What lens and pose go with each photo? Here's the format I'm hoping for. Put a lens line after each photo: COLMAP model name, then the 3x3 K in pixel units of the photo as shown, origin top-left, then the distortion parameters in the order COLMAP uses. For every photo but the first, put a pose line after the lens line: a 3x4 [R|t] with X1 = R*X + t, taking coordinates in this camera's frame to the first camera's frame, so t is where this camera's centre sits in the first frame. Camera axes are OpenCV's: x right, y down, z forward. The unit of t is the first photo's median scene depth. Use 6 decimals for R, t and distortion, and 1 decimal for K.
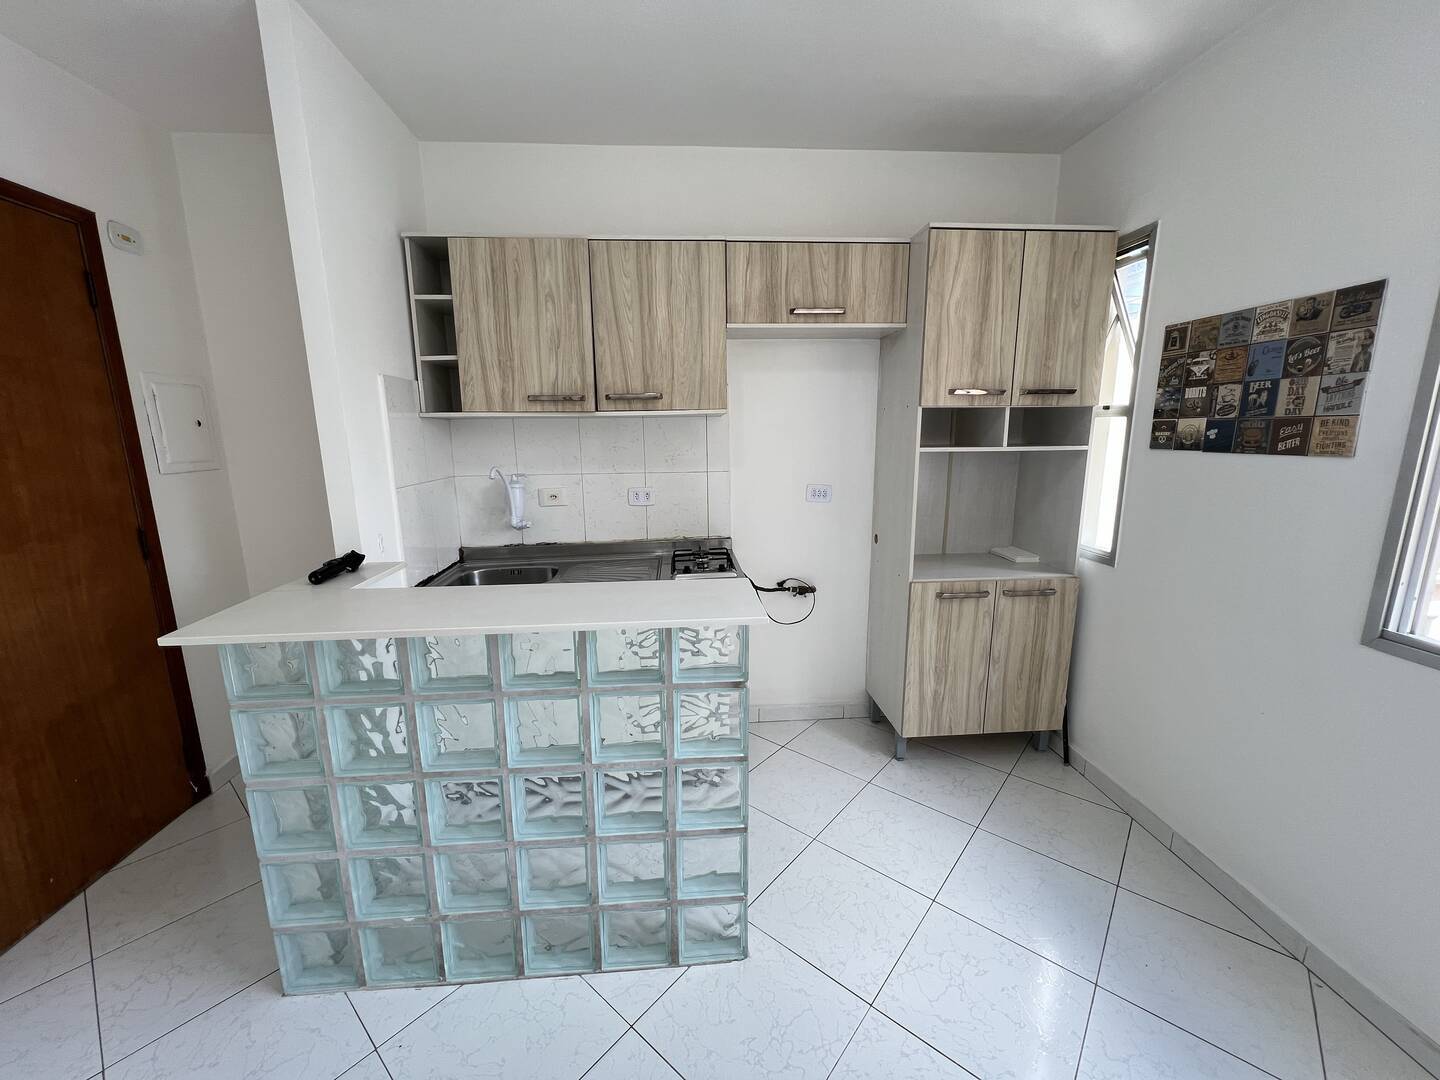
lens RADIAL K [[575.2, 0, 722.6], [0, 575.2, 543.5], [0, 0, 1]] dist [-0.002576, 0.000572]
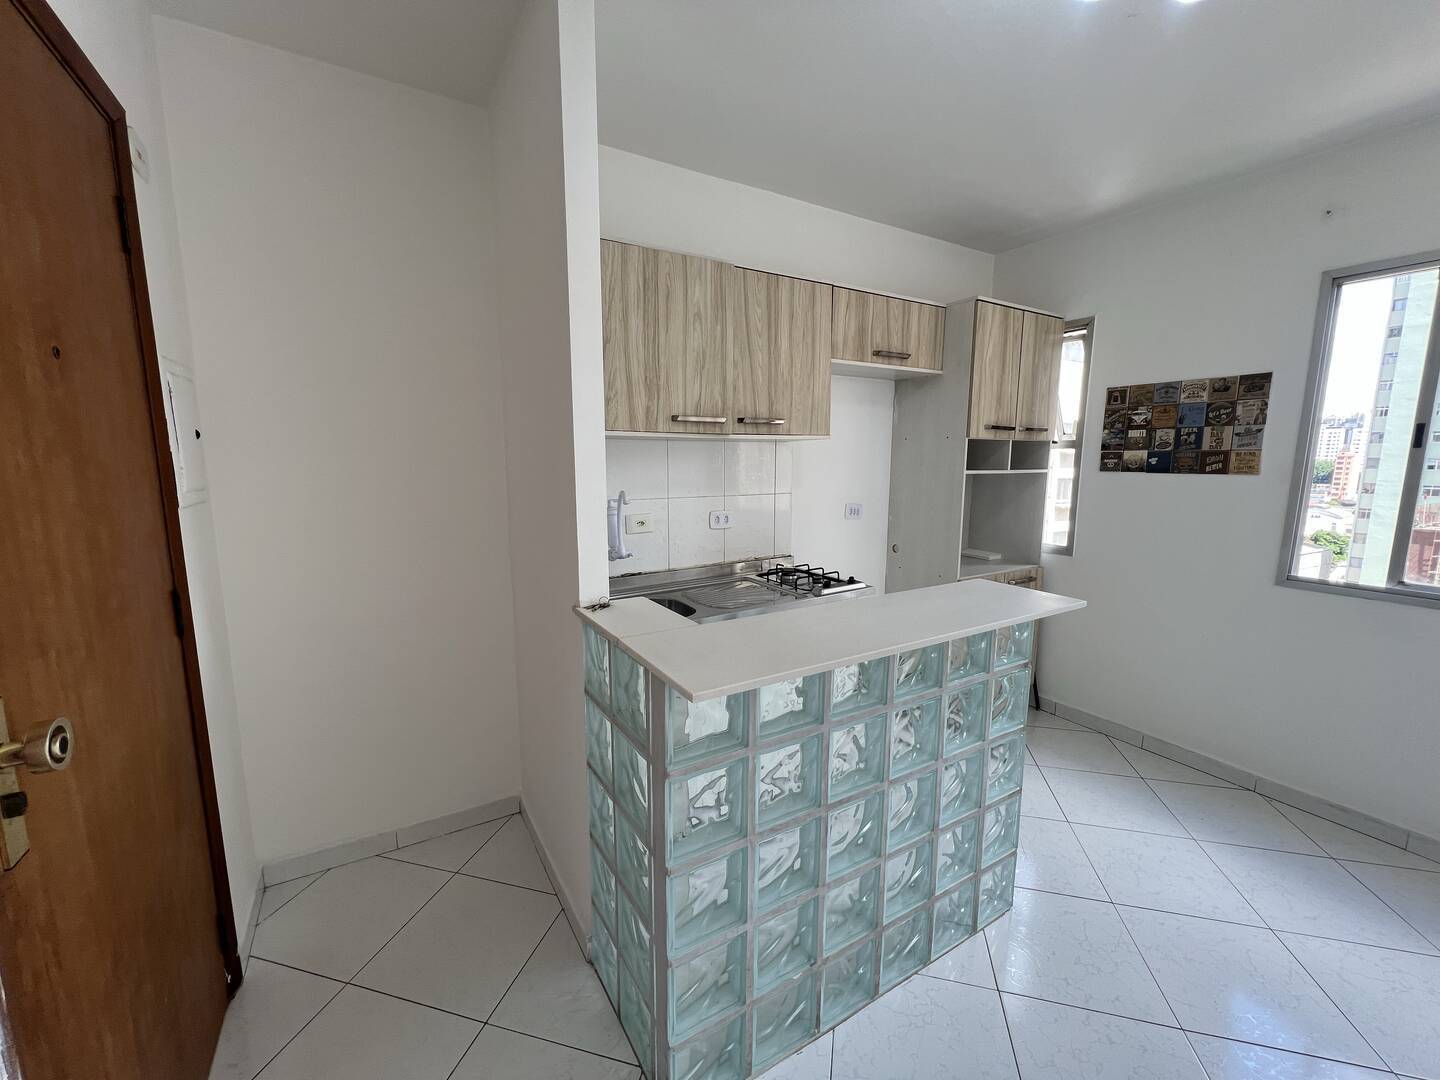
lens RADIAL K [[575.2, 0, 723.1], [0, 575.2, 544.7], [0, 0, 1]] dist [-0.002576, 0.000572]
pose [[0.895444, -0.055855, 0.441656, -0.705758], [0.076424, 0.996656, -0.028904, -0.011610], [-0.438565, 0.059635, 0.896719, 0.128448]]
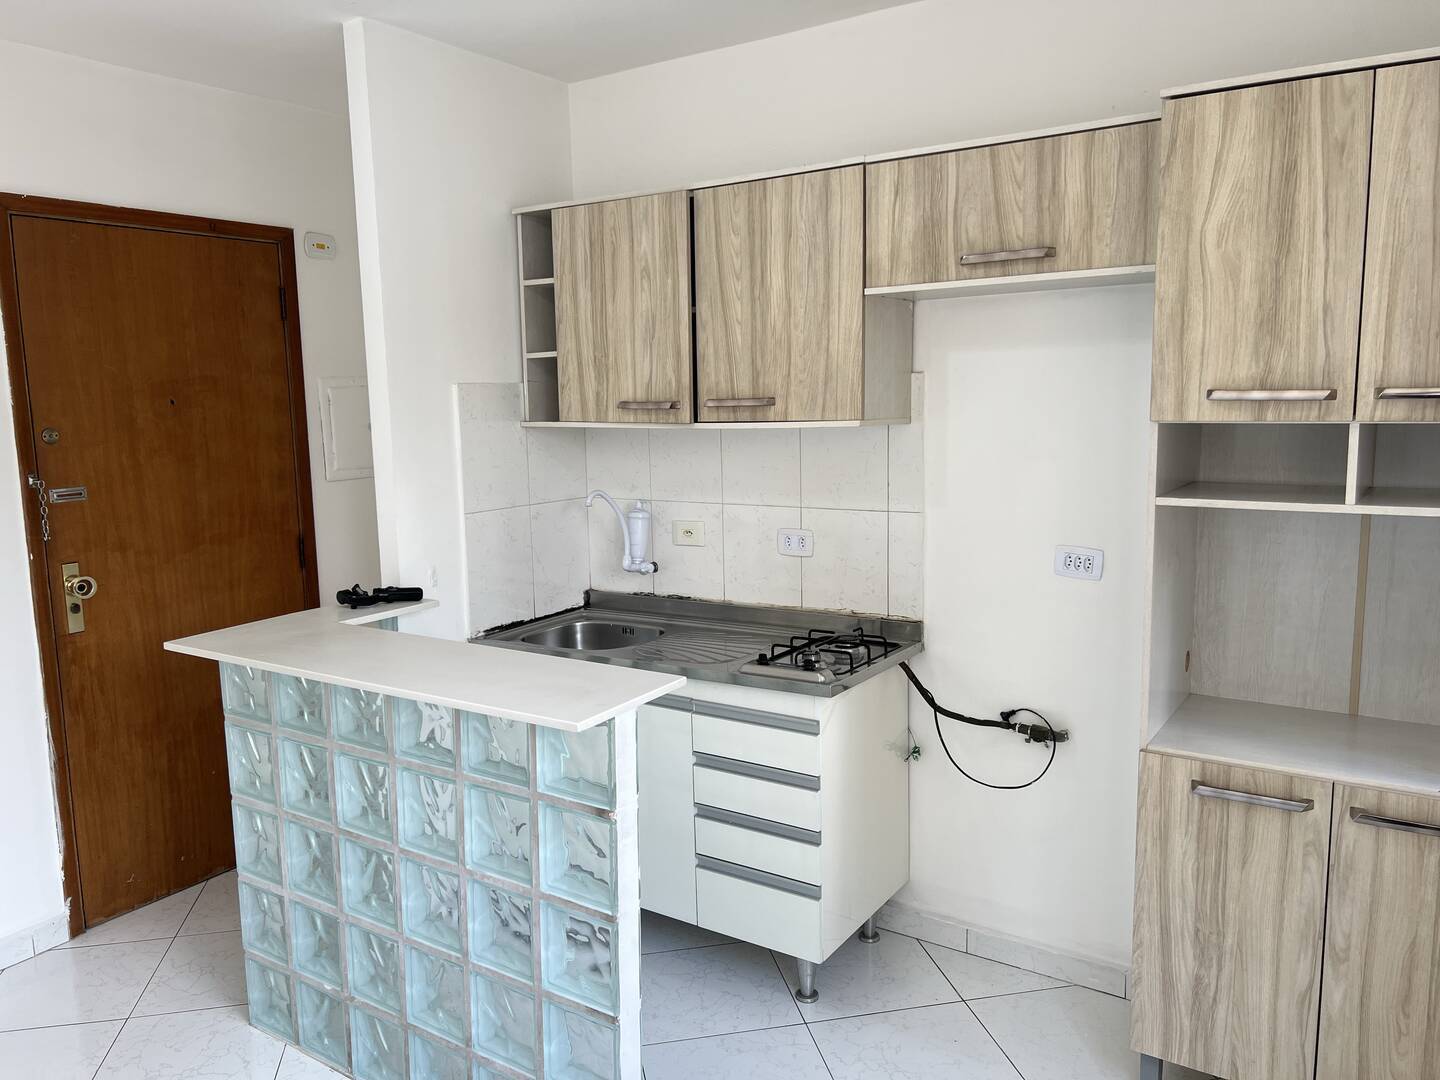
lens RADIAL K [[1083.1, 0, 718.6], [0, 1083.1, 544.6], [0, 0, 1]] dist [0.060044, -0.066415]
pose [[0.785402, 0.082715, -0.613435, 0.668284], [-0.109114, 0.994013, -0.005670, -0.076091], [0.609293, 0.071387, 0.789725, -0.039421]]
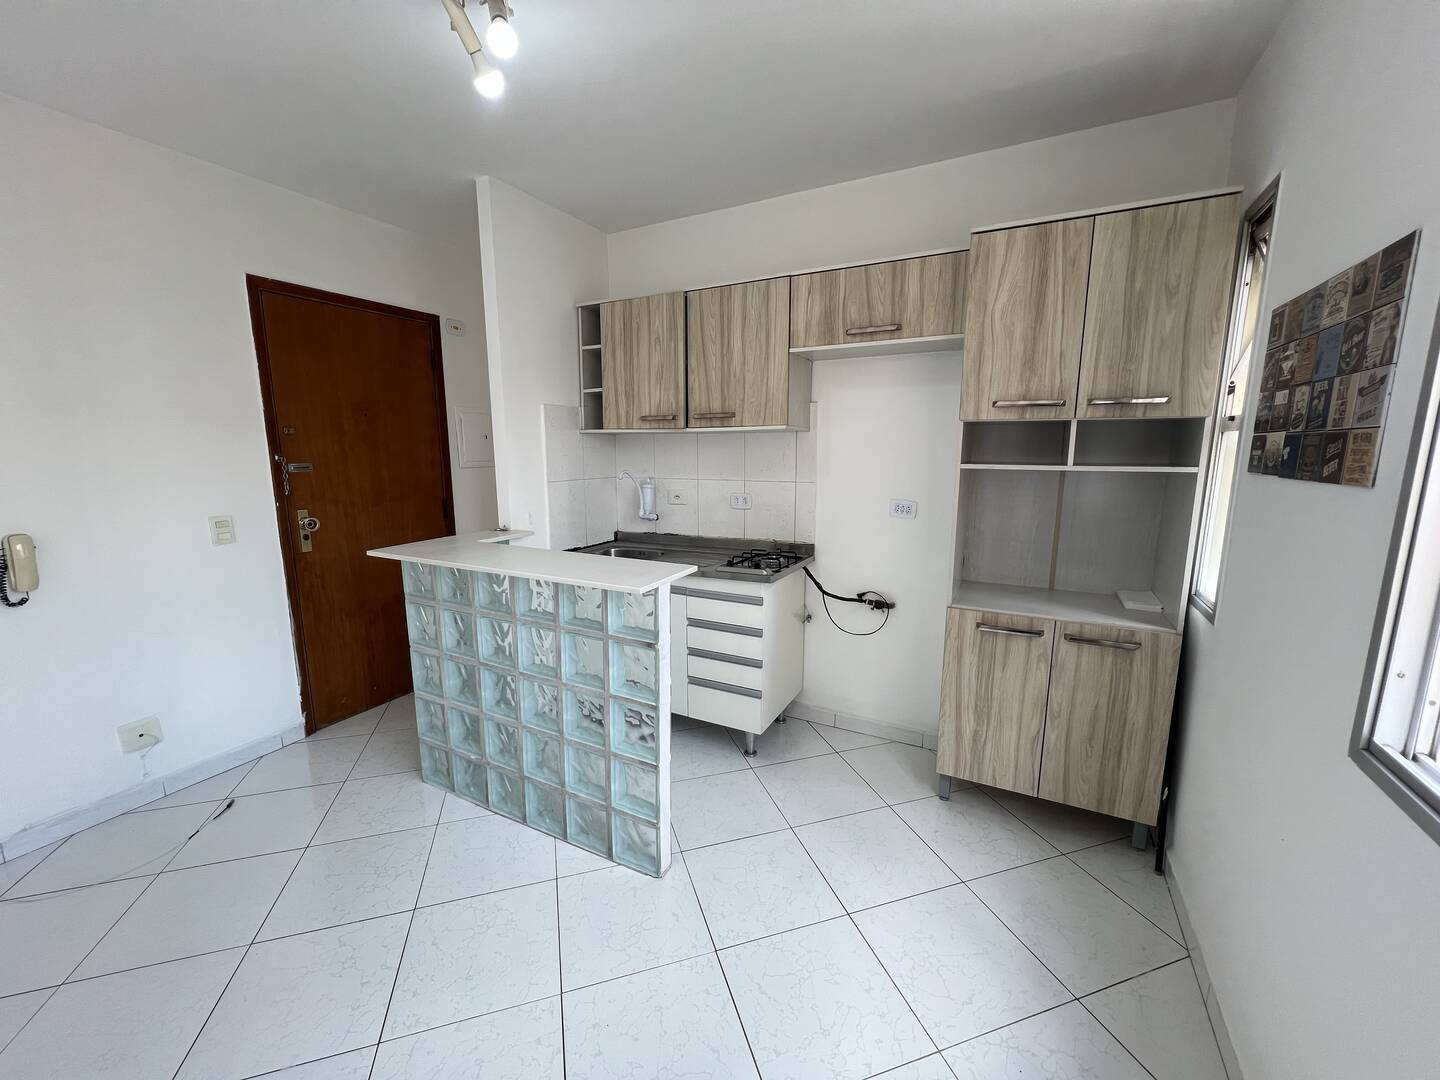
lens RADIAL K [[575.2, 0, 722.8], [0, 575.2, 544.4], [0, 0, 1]] dist [-0.002576, 0.000572]
pose [[0.847010, 0.098940, -0.522288, 0.533565], [-0.111466, 0.993740, 0.007483, 0.000213], [0.519759, 0.051879, 0.852736, 0.002201]]
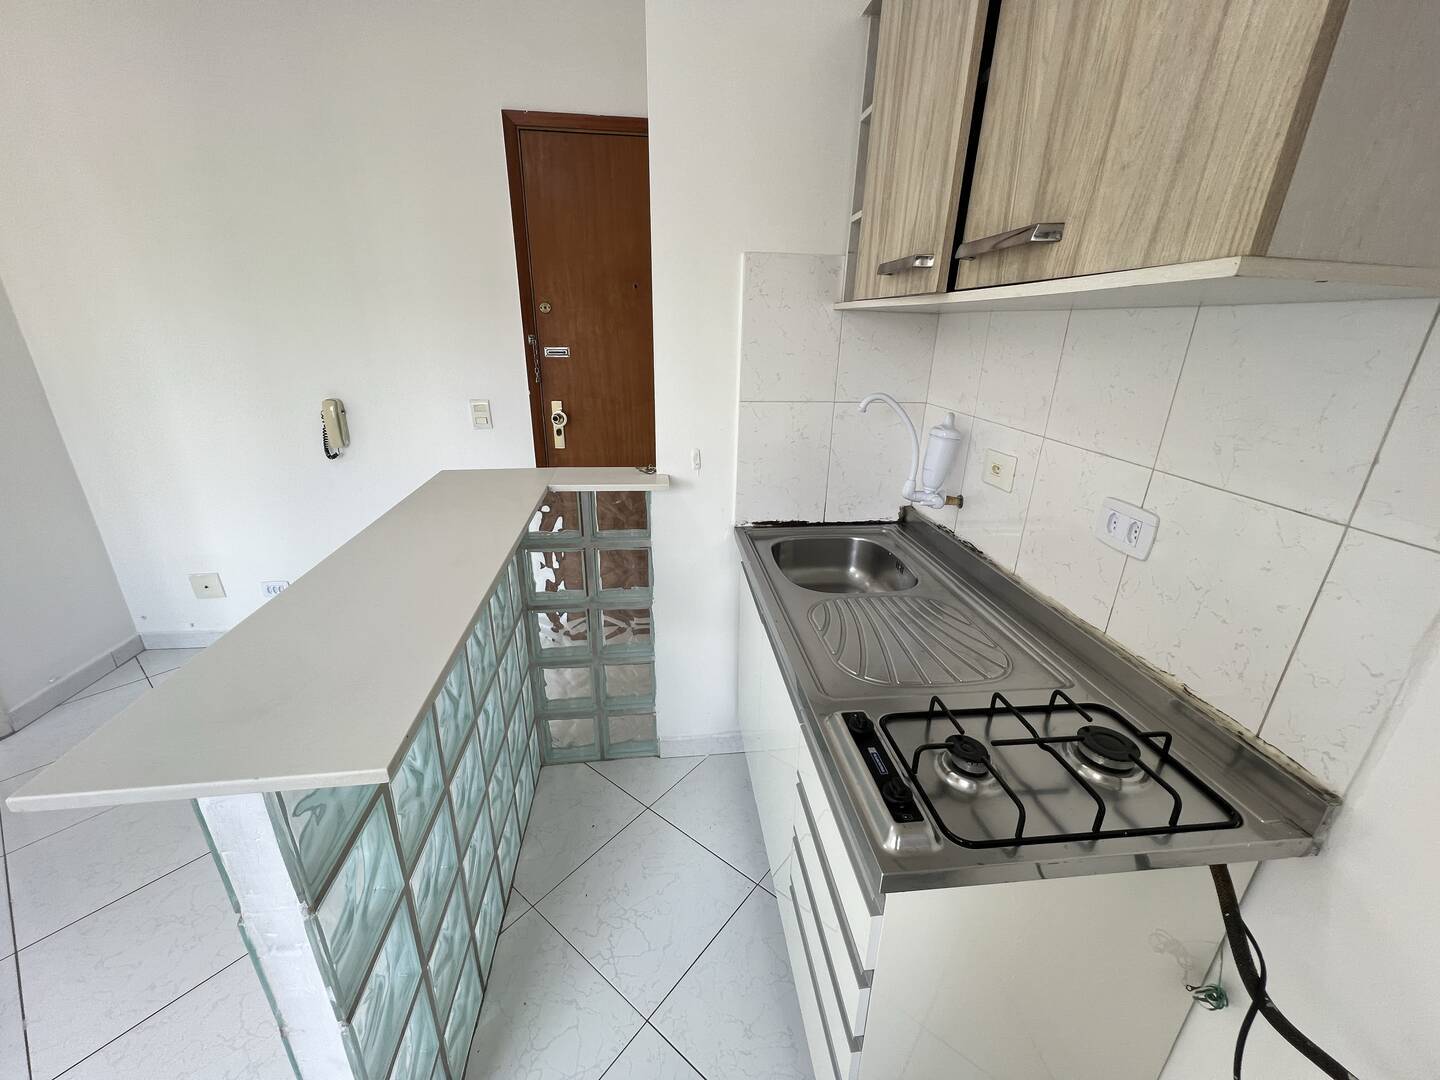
lens RADIAL K [[575.2, 0, 720.5], [0, 575.2, 541.8], [0, 0, 1]] dist [-0.002576, 0.000572]
pose [[0.031379, 0.363556, -0.931044, 0.248007], [-0.217410, 0.911682, 0.348668, -0.178480], [0.975576, 0.191478, 0.107648, 0.854123]]
